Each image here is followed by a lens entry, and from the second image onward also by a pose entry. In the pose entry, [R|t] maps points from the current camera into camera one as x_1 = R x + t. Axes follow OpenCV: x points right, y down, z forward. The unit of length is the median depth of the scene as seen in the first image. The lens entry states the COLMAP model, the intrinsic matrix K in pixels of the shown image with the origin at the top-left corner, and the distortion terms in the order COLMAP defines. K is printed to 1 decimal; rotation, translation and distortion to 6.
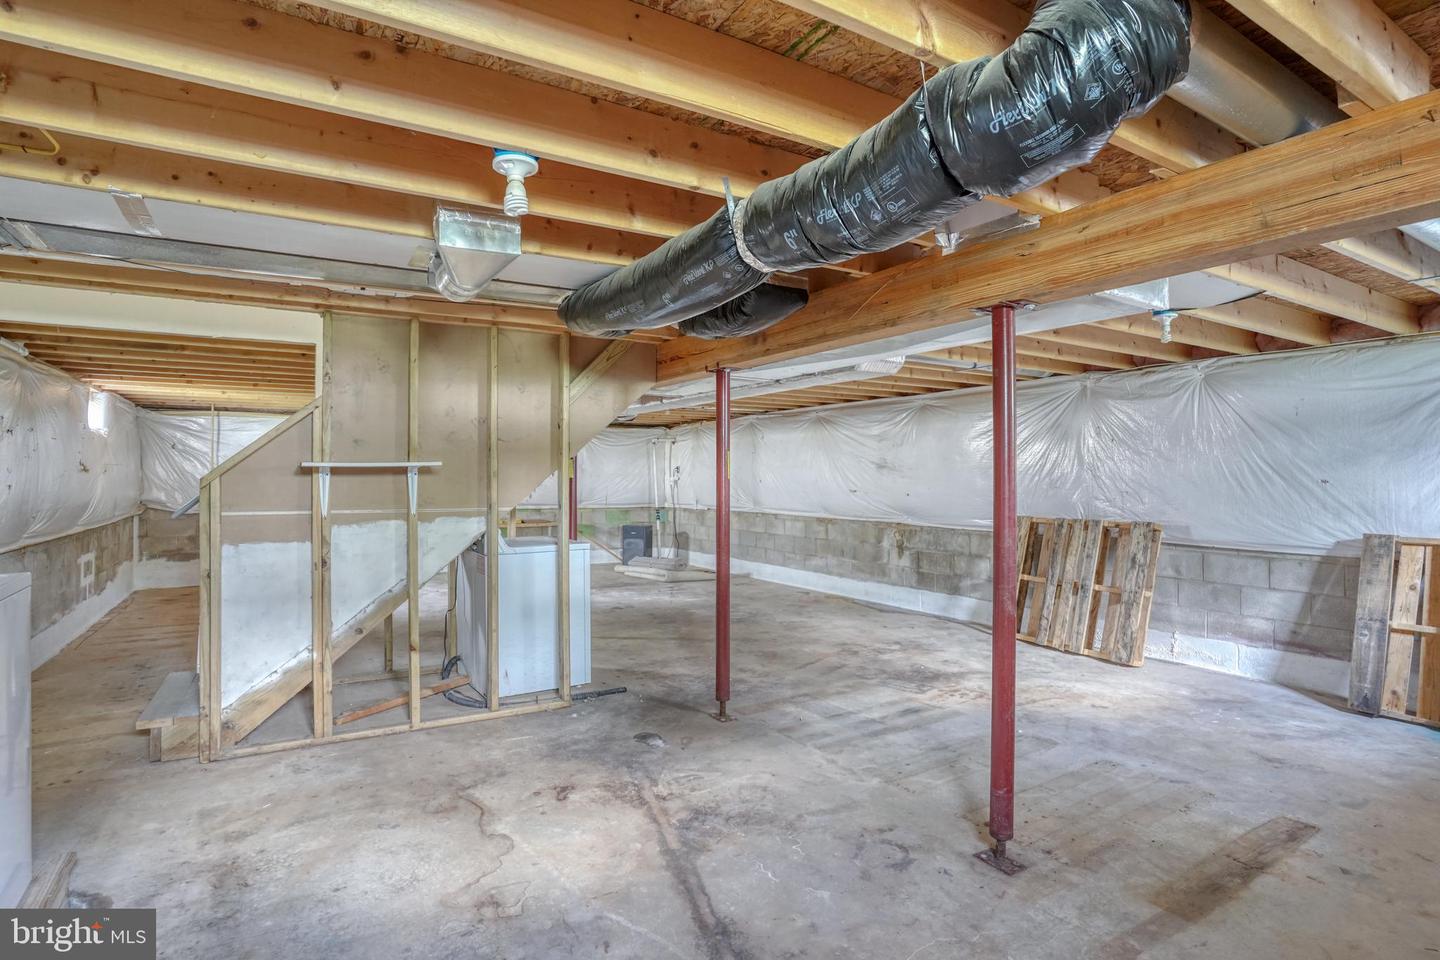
lens RADIAL K [[720.3, 0, 720.9], [0, 720.3, 472.5], [0, 0, 1]] dist [-0.083084, 0.038001]
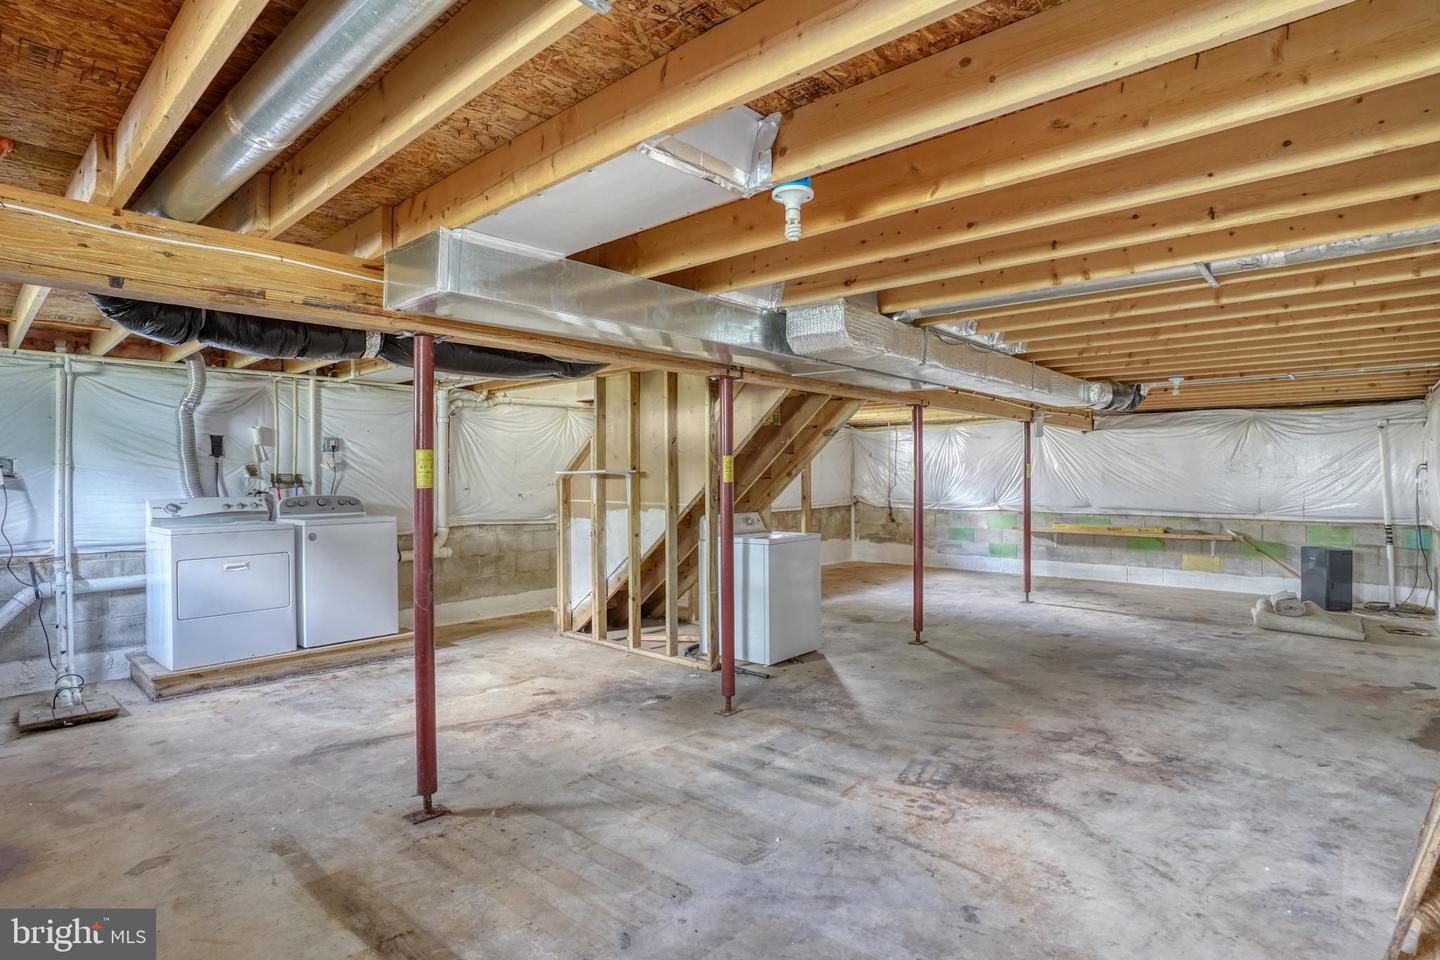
lens RADIAL K [[720.3, 0, 720.9], [0, 720.3, 472.5], [0, 0, 1]] dist [-0.083084, 0.038001]
pose [[0.321531, -0.005294, -0.946884, 1.087764], [0.006029, 0.999976, -0.003544, -0.009854], [0.946880, -0.004569, 0.321555, 0.703690]]
